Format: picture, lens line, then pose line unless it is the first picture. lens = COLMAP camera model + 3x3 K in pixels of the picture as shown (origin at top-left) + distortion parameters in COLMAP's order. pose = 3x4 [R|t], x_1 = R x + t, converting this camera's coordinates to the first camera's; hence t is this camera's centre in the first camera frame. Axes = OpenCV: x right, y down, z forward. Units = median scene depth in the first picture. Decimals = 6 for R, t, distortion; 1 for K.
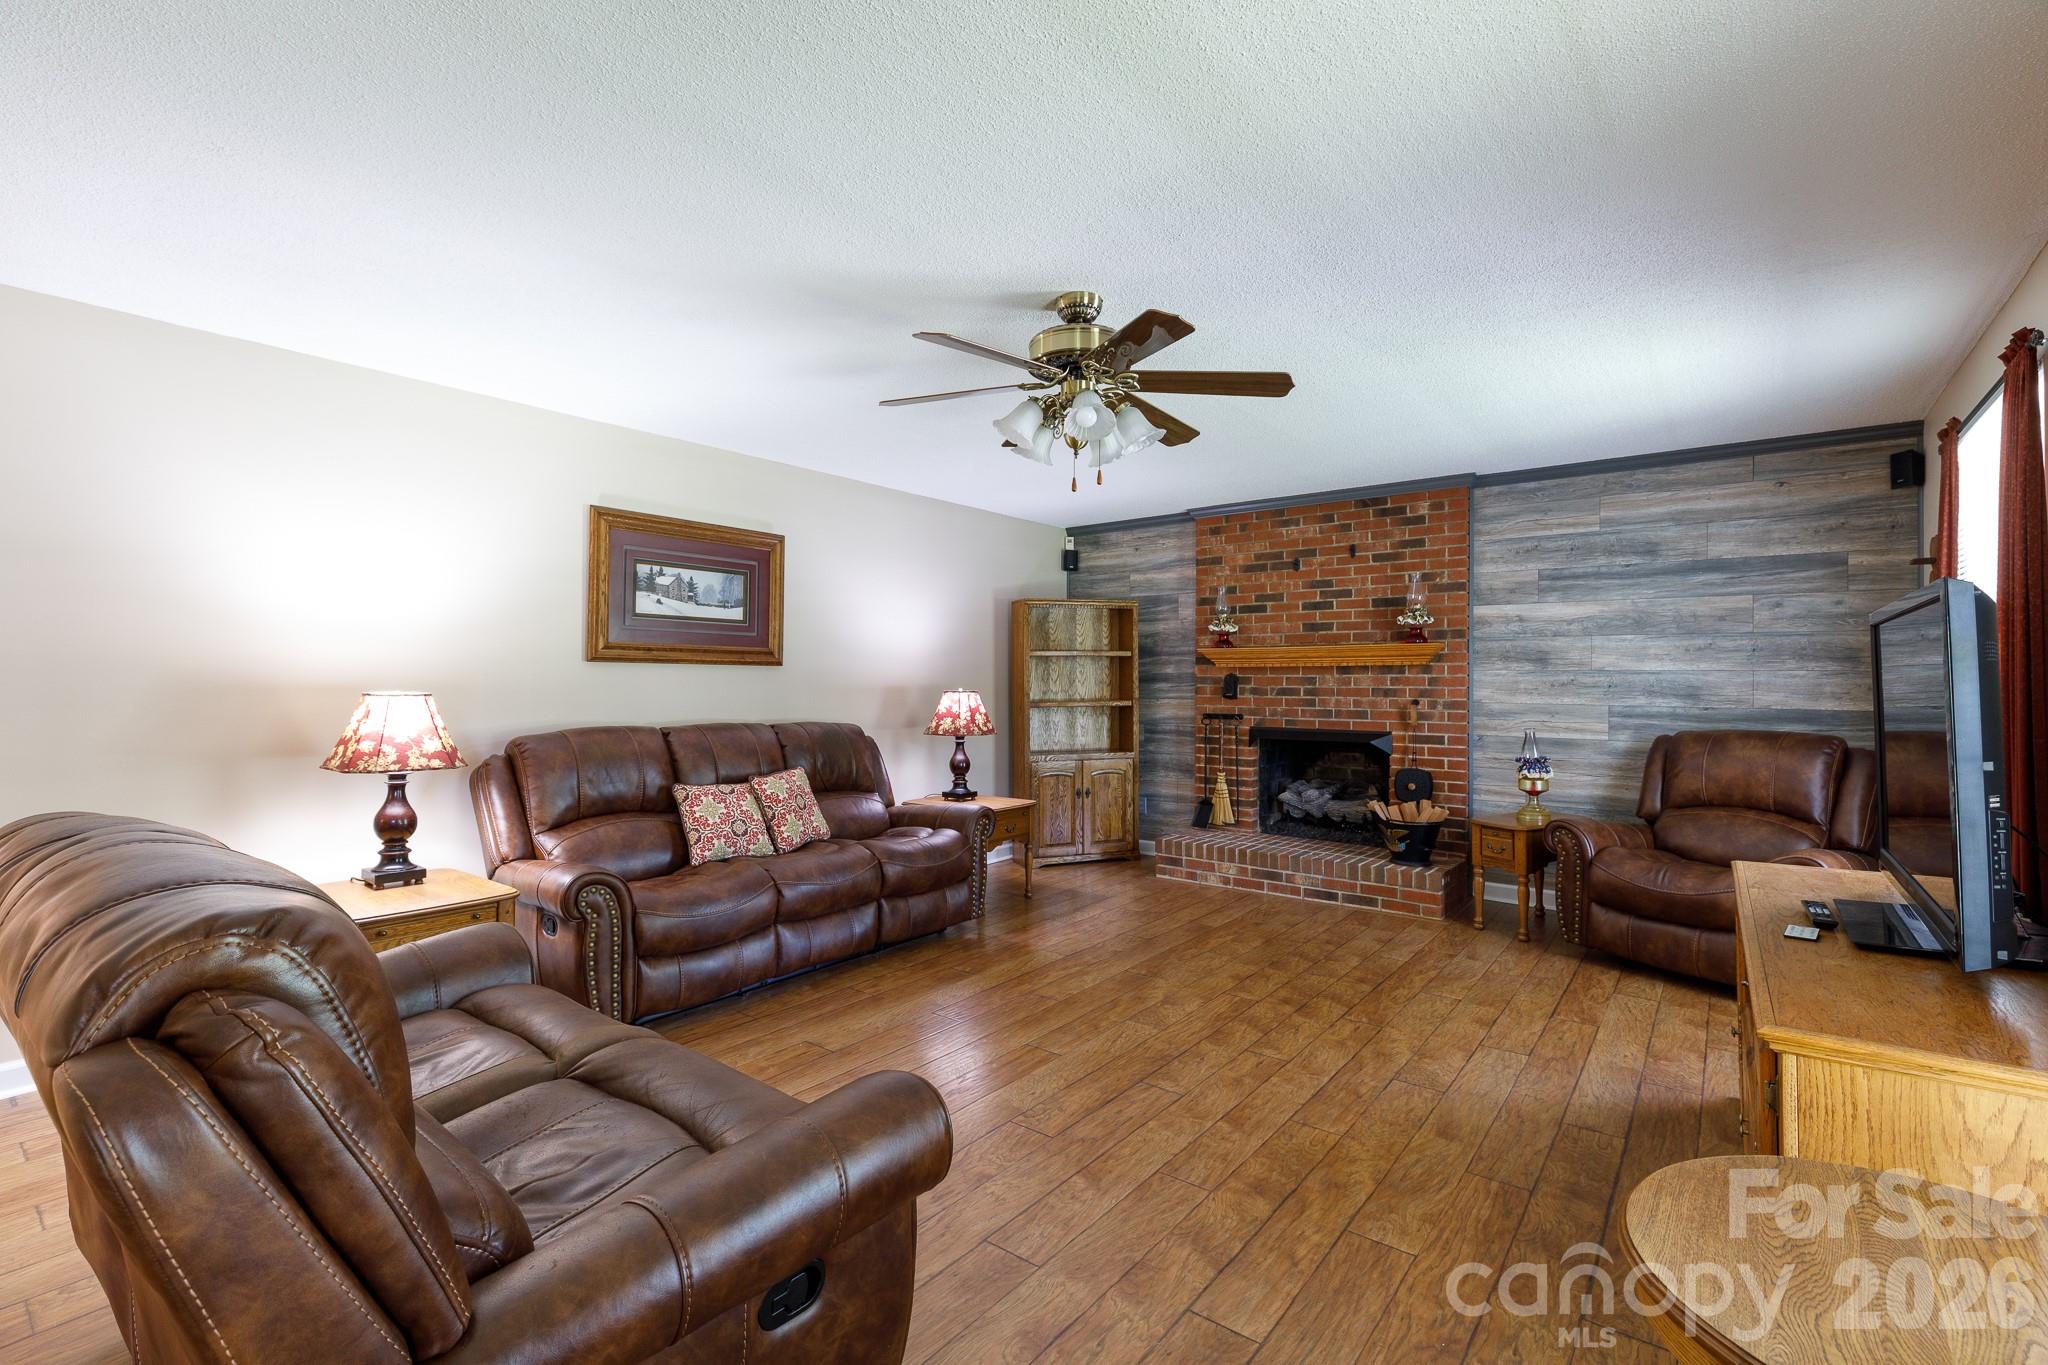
lens RADIAL K [[922.2, 0, 1013.4], [0, 922.2, 682.1], [0, 0, 1]] dist [0.000983, 0.000028]
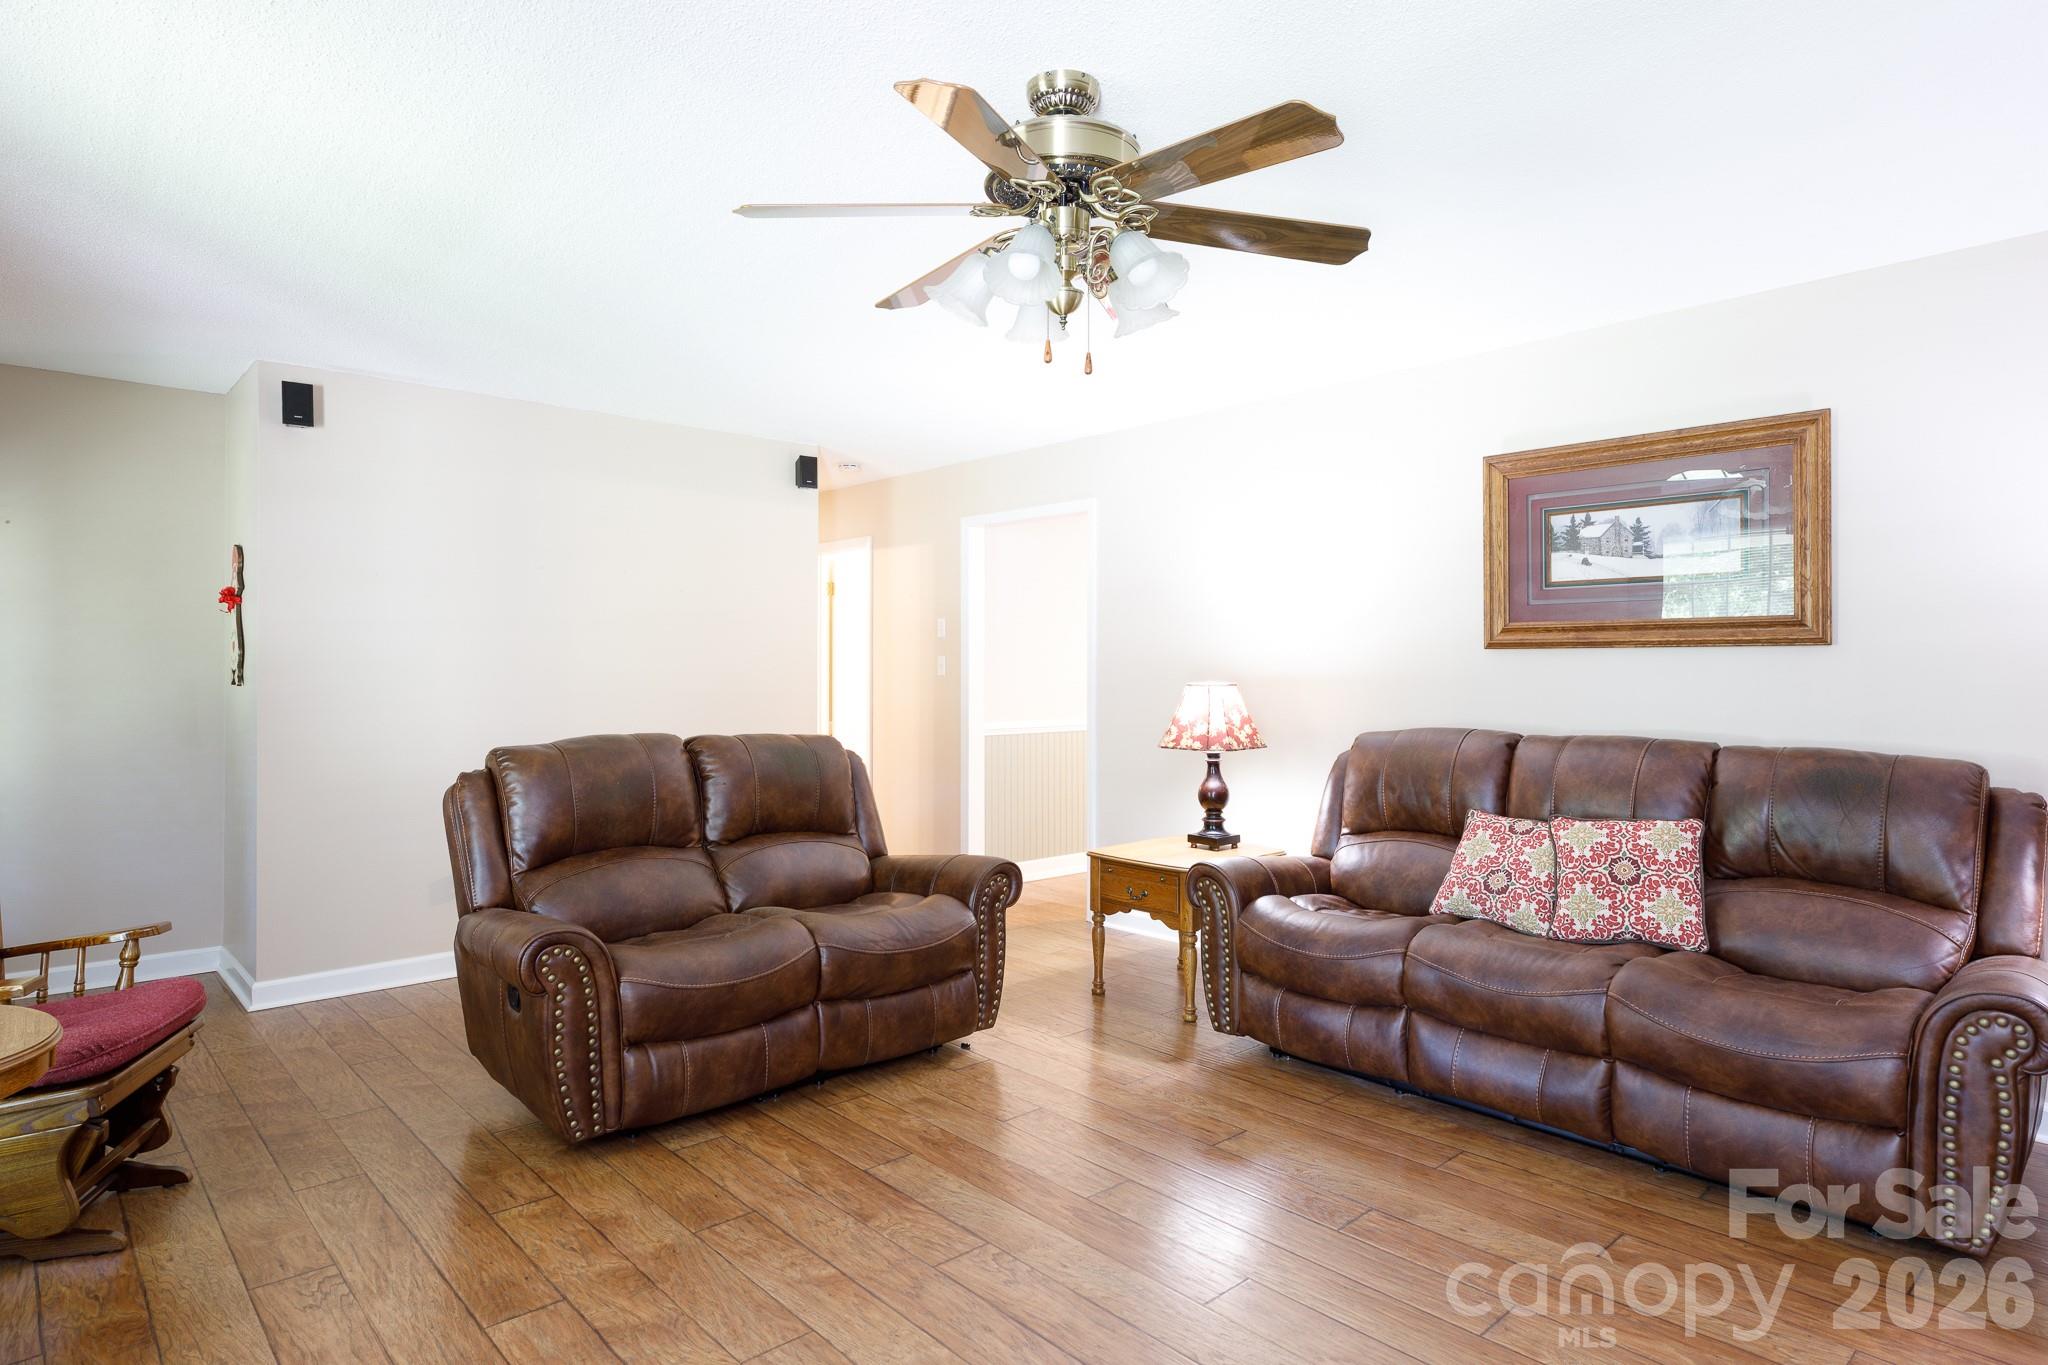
lens RADIAL K [[1126.2, 0, 1015.2], [0, 1126.2, 668.6], [0, 0, 1]] dist [0.005288, 0.000217]
pose [[-0.160166, -0.005598, -0.987074, 0.540101], [-0.000692, 0.999984, -0.005559, 0.000912], [0.987090, -0.000208, -0.160167, 0.684931]]
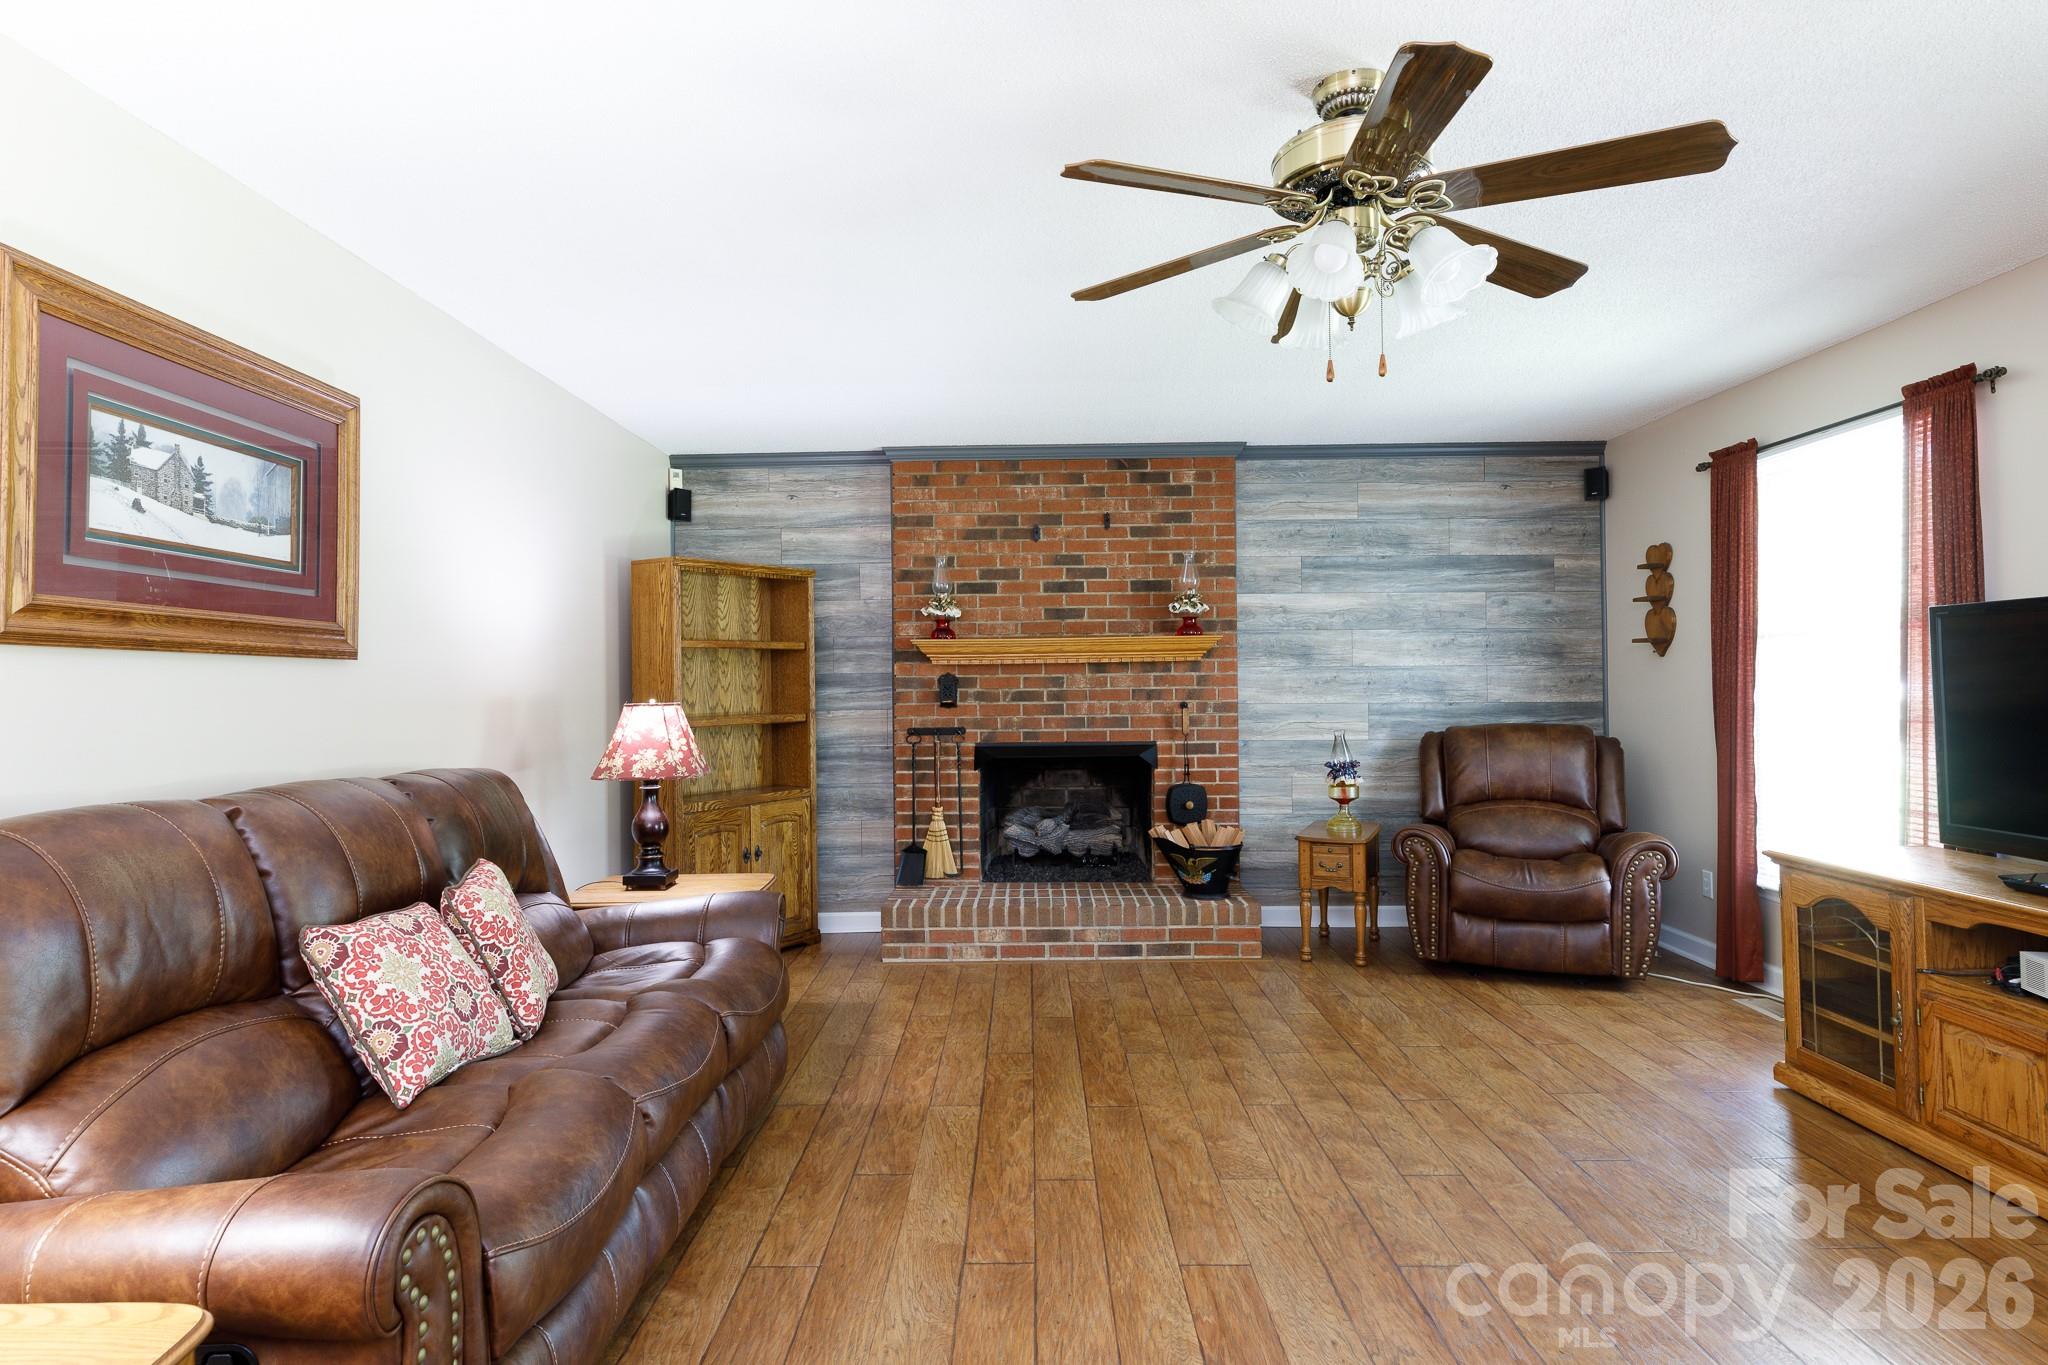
lens RADIAL K [[1126.2, 0, 1017.6], [0, 1126.2, 682.1], [0, 0, 1]] dist [0.005288, 0.000217]
pose [[0.785526, -0.009934, 0.618749, -0.379148], [0.014668, 0.999889, -0.002568, 0.001288], [-0.618655, 0.011093, 0.785585, 0.331458]]
